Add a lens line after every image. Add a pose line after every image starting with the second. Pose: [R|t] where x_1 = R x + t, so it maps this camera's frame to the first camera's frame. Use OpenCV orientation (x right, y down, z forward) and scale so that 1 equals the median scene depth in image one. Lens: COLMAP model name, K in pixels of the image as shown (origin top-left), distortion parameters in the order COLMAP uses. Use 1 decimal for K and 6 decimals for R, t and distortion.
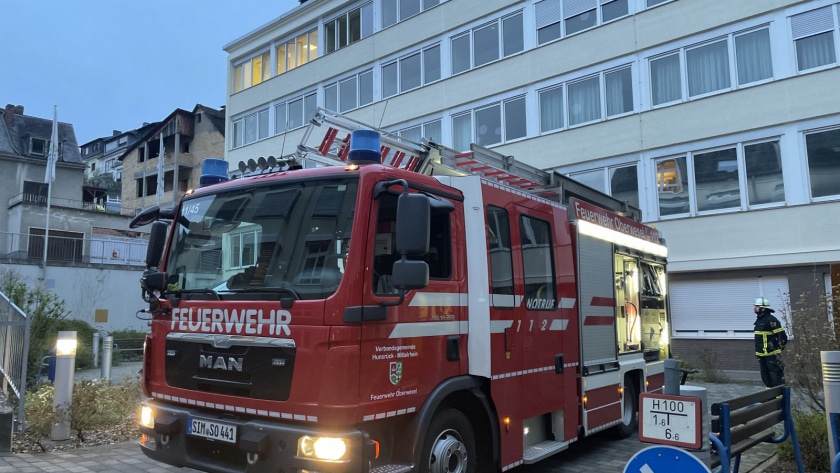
lens RADIAL K [[630.5, 0, 417.3], [0, 630.5, 232.4], [0, 0, 1]] dist [0.074492, -0.072678]
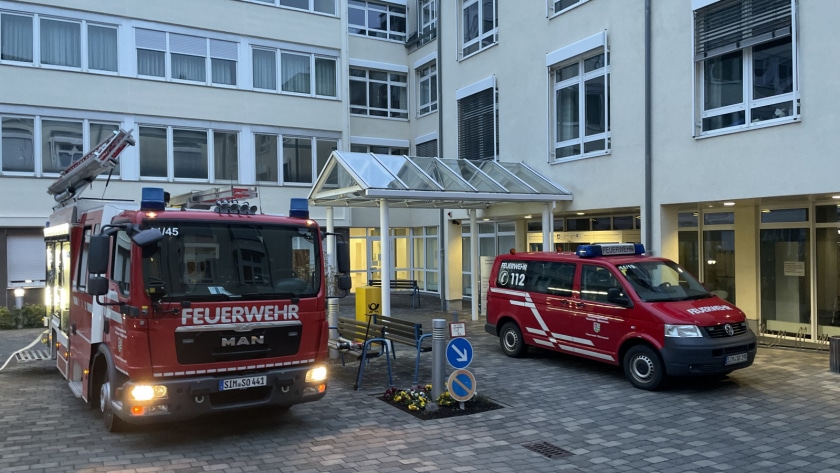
lens RADIAL K [[630.5, 0, 415.0], [0, 630.5, 239.9], [0, 0, 1]] dist [0.074492, -0.072678]
pose [[0.327443, 0.010555, 0.944812, -1.650712], [-0.124894, 0.991647, 0.032206, -0.144146], [-0.936580, -0.128547, 0.326026, 0.129511]]
